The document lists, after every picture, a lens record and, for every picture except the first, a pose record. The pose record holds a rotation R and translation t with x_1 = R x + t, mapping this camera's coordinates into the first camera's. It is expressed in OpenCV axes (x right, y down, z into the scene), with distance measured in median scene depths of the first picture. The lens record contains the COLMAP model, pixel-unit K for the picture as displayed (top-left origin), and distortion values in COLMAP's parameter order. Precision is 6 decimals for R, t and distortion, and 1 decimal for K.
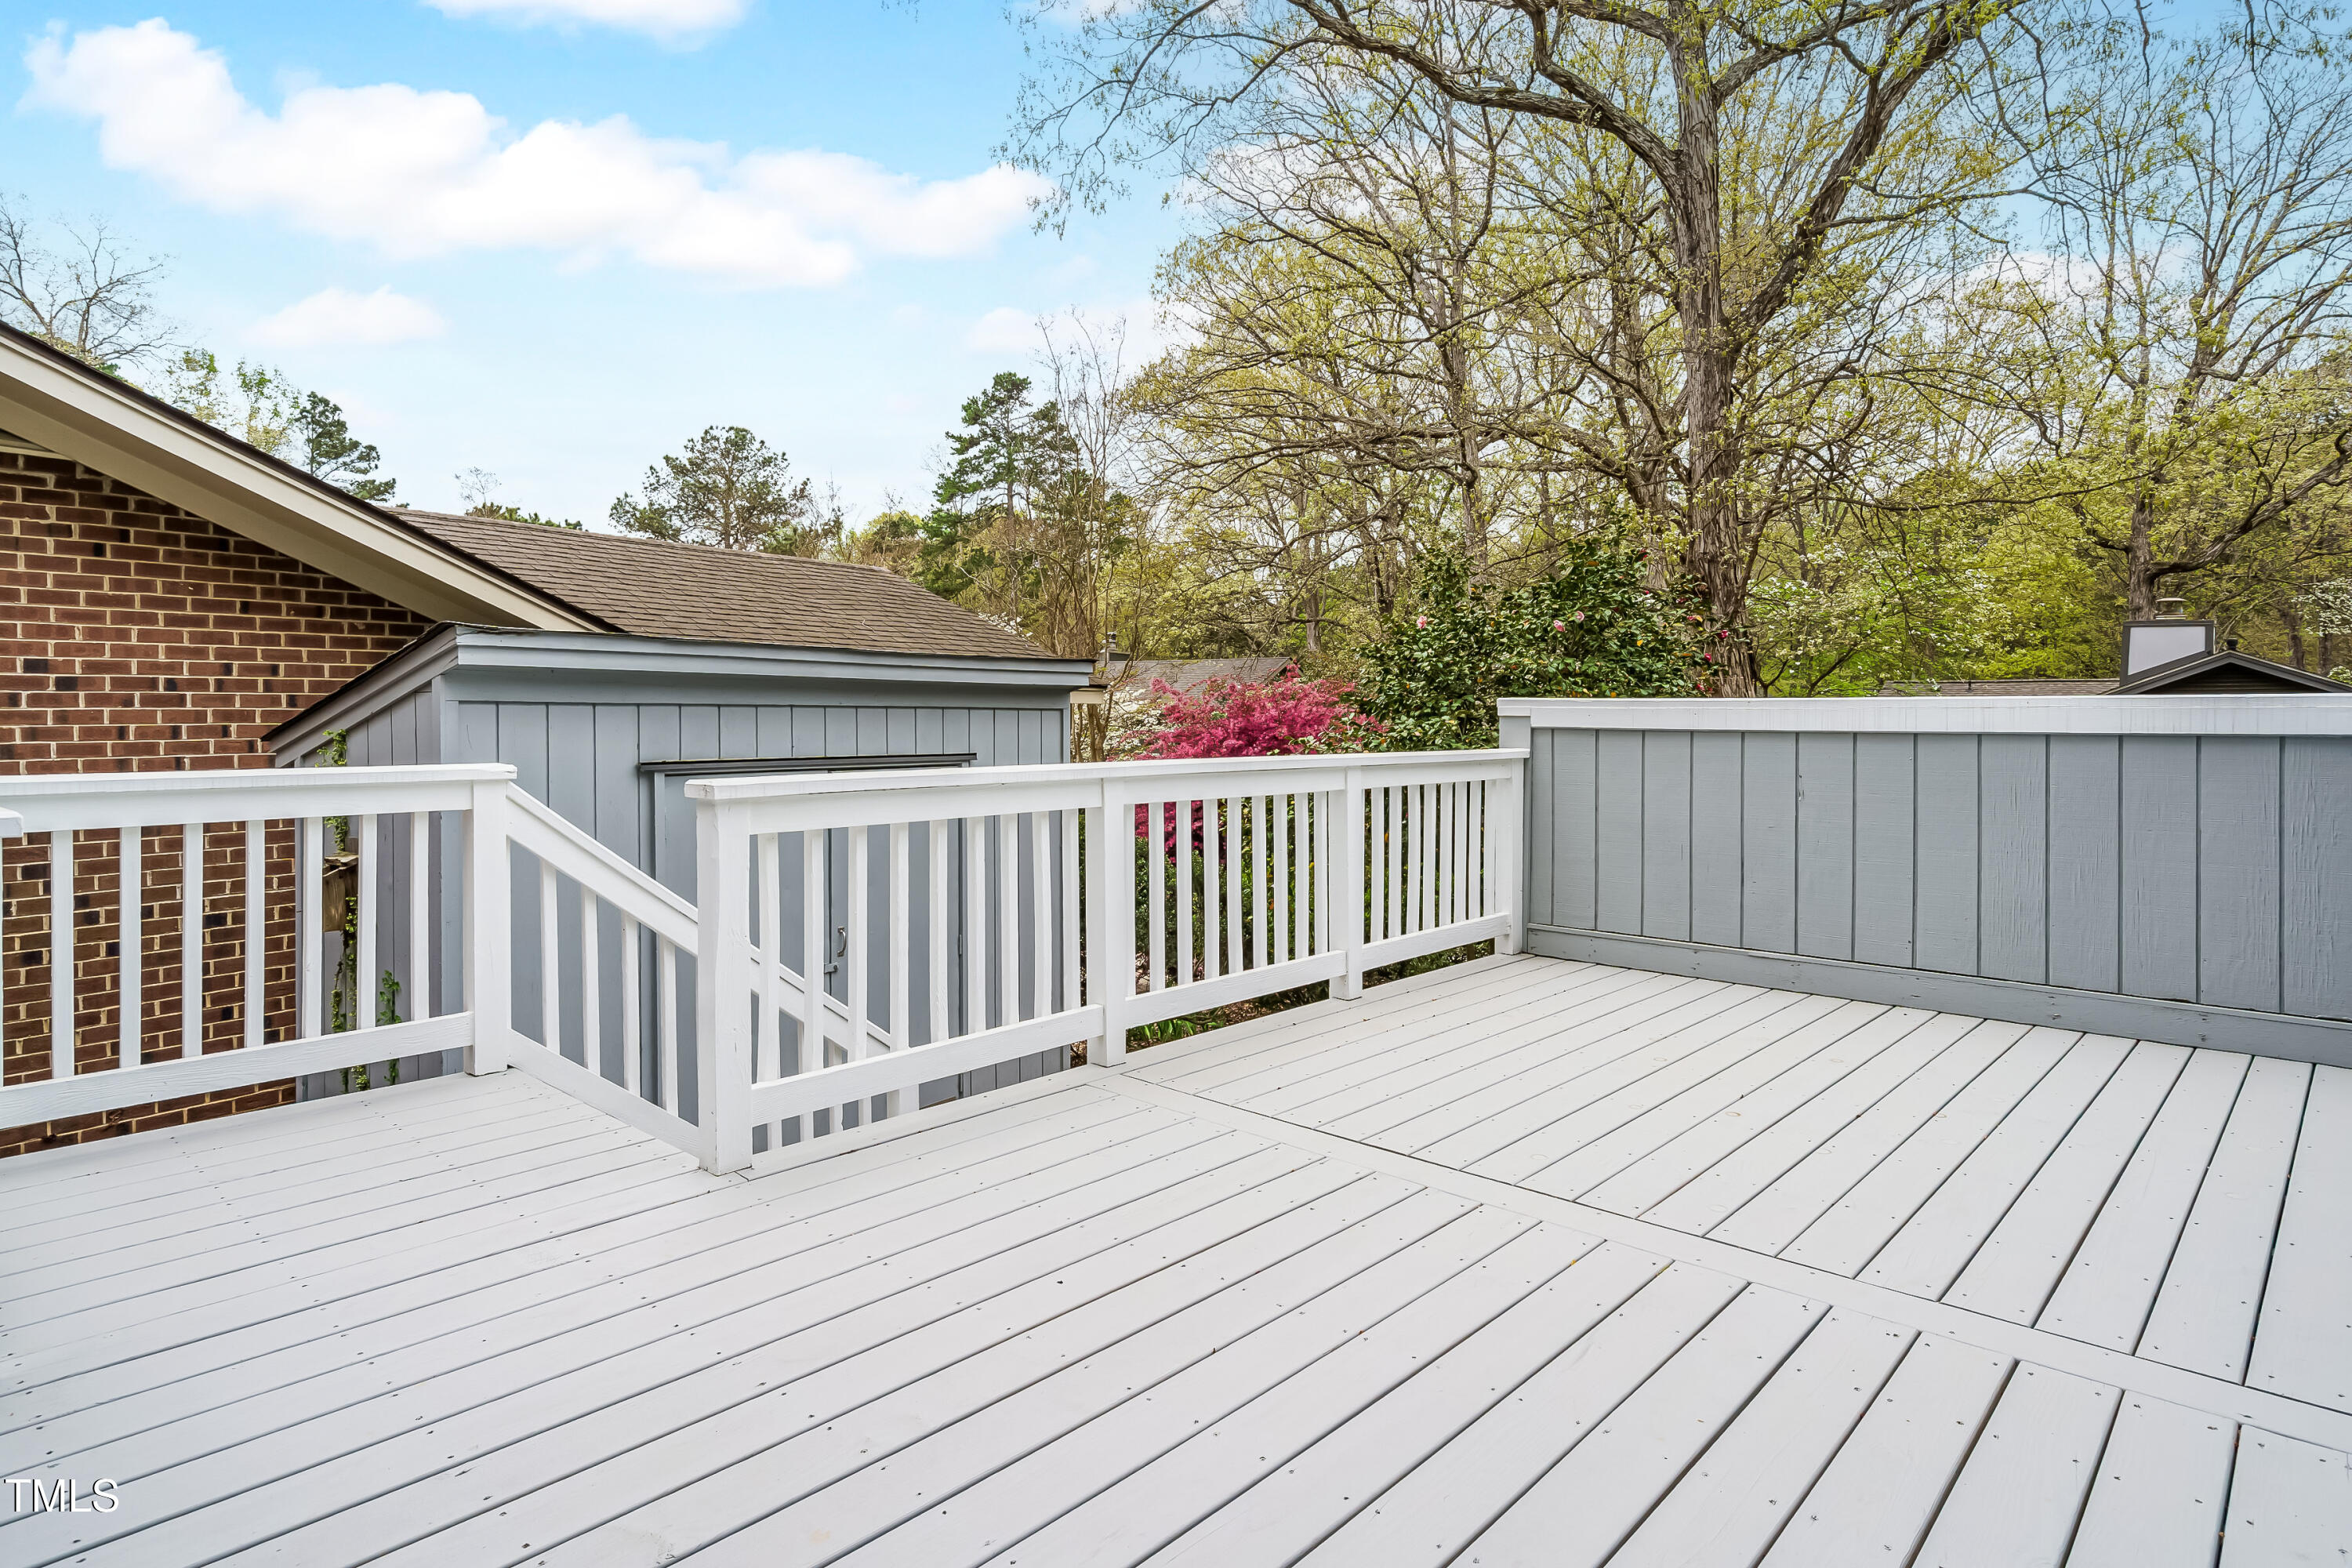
lens RADIAL K [[1217.8, 0, 1245.4], [0, 1217.8, 730.8], [0, 0, 1]] dist [-0.001918, 0.001391]
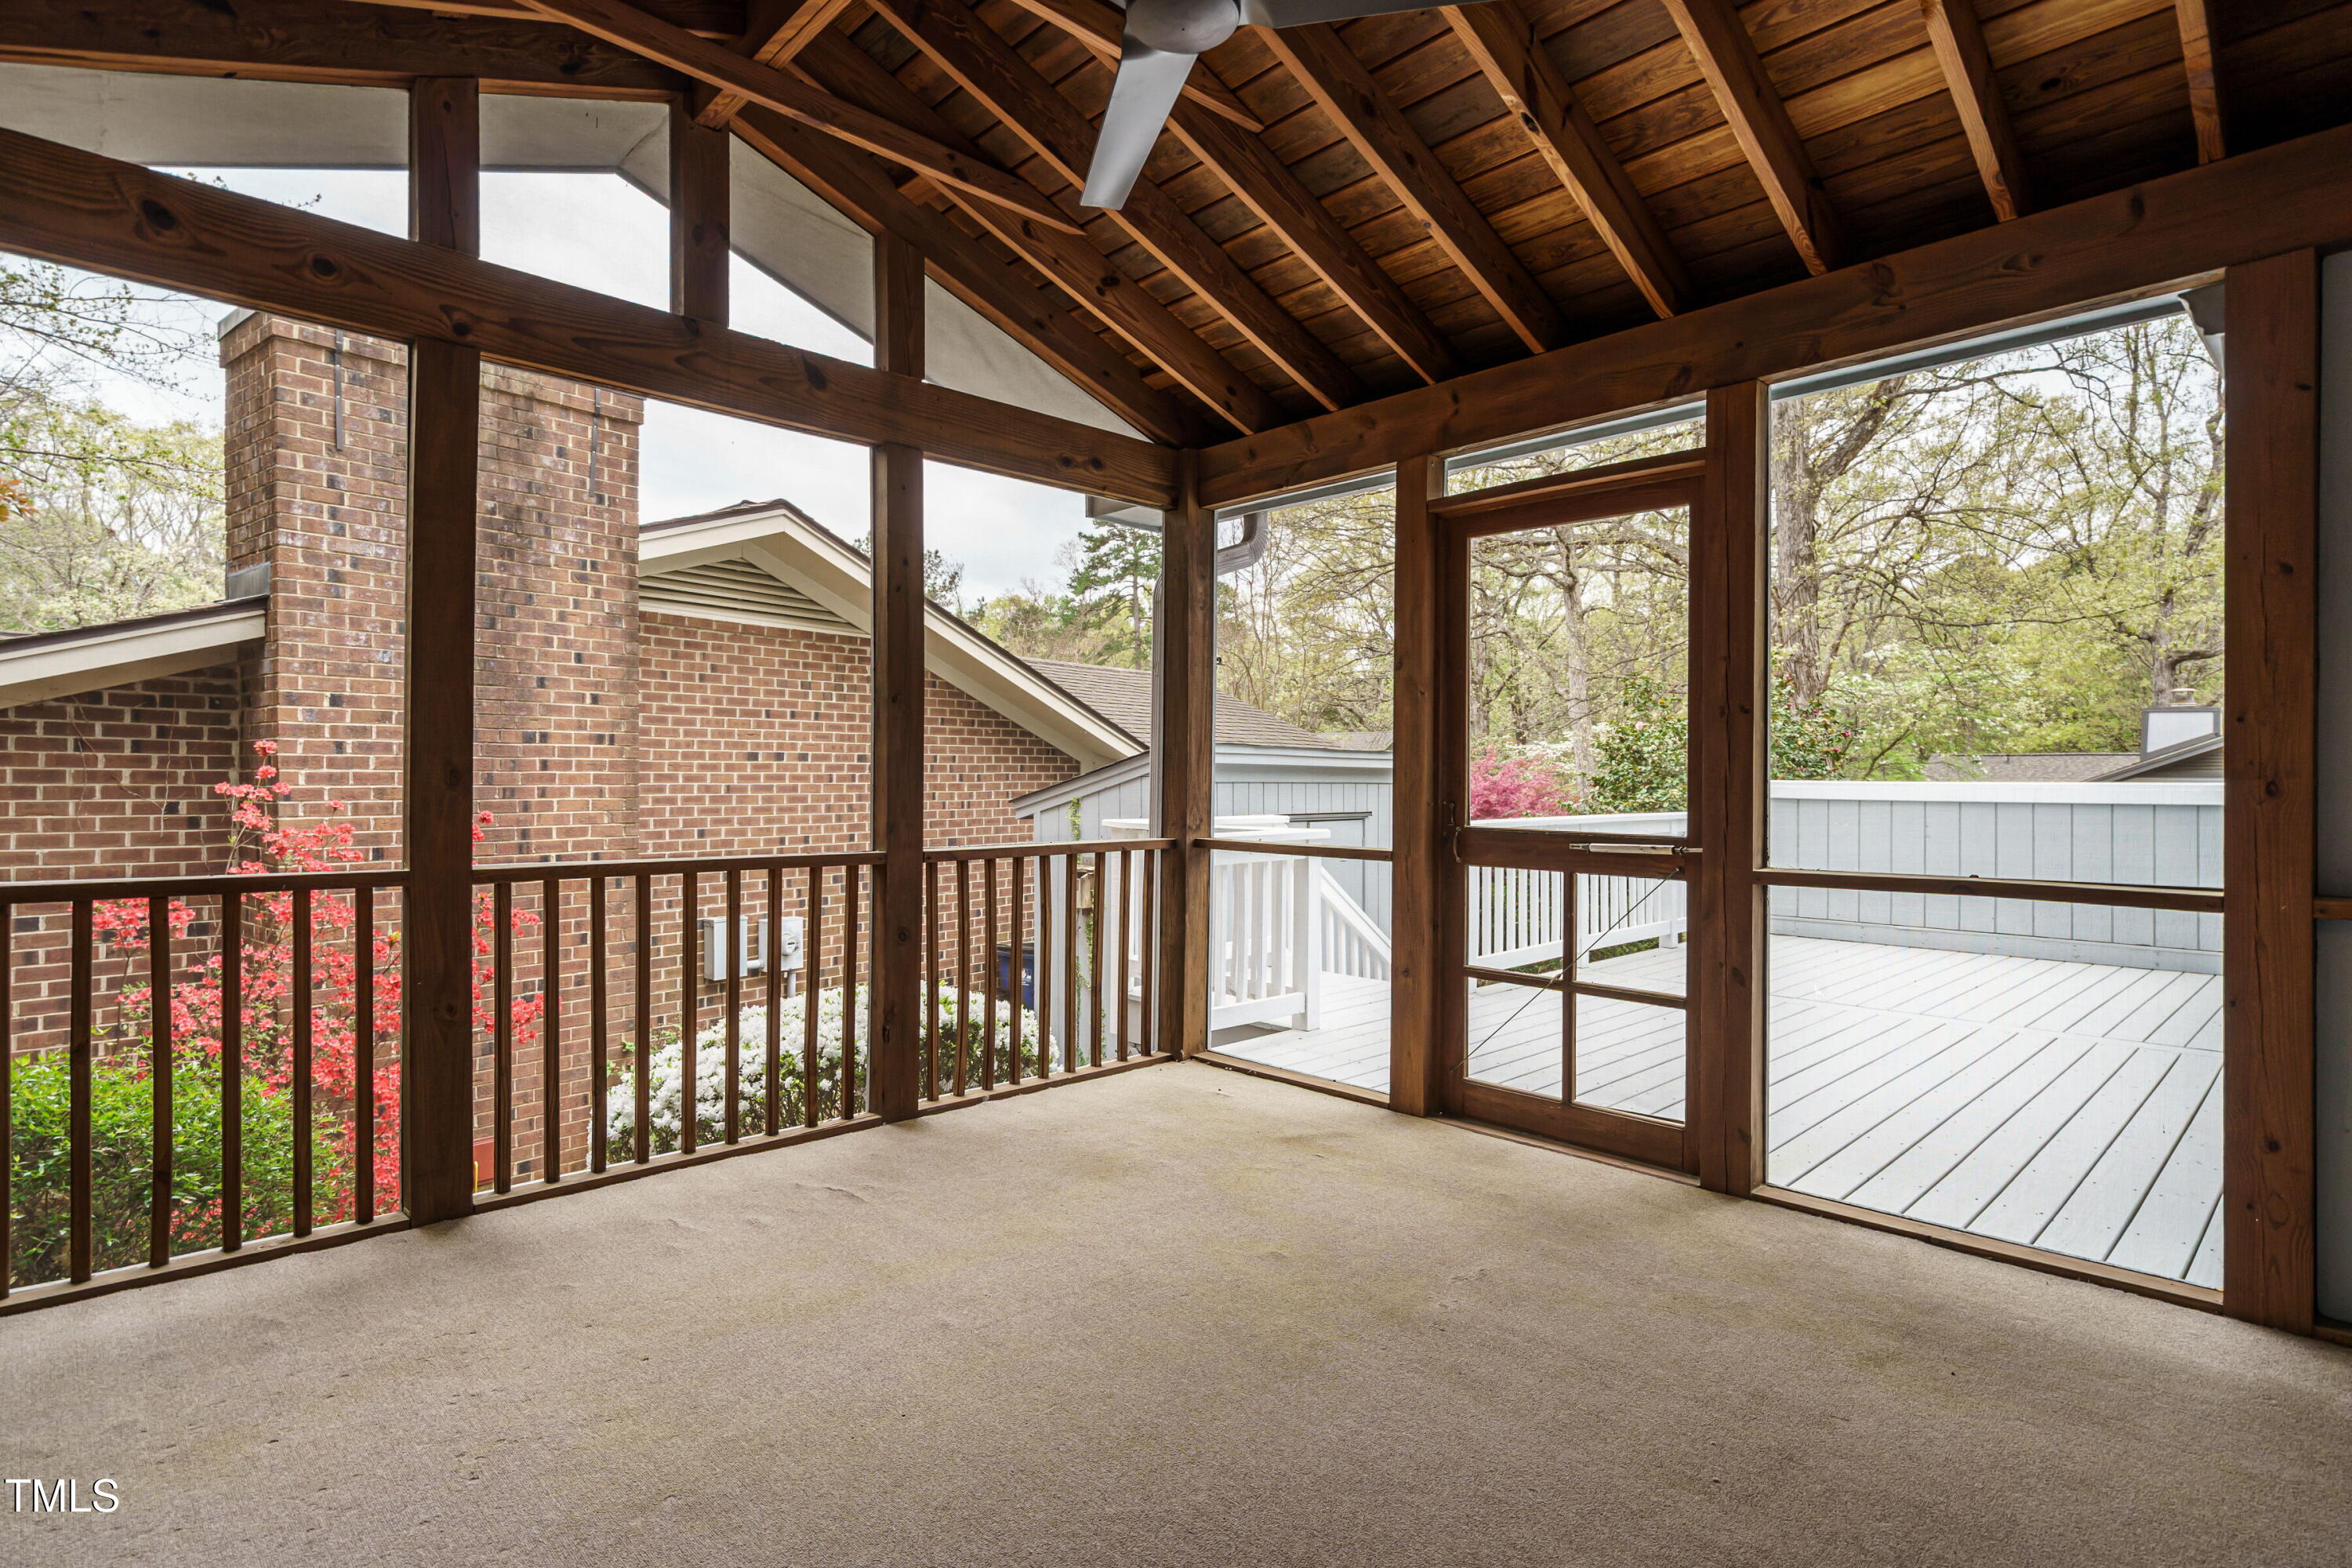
lens RADIAL K [[1217.8, 0, 1173.2], [0, 1217.8, 776.1], [0, 0, 1]] dist [-0.001918, 0.001391]
pose [[0.998317, 0.004040, -0.057845, -0.091643], [-0.004764, 0.999912, -0.012386, -0.001880], [0.057789, 0.012641, 0.998249, -0.141210]]
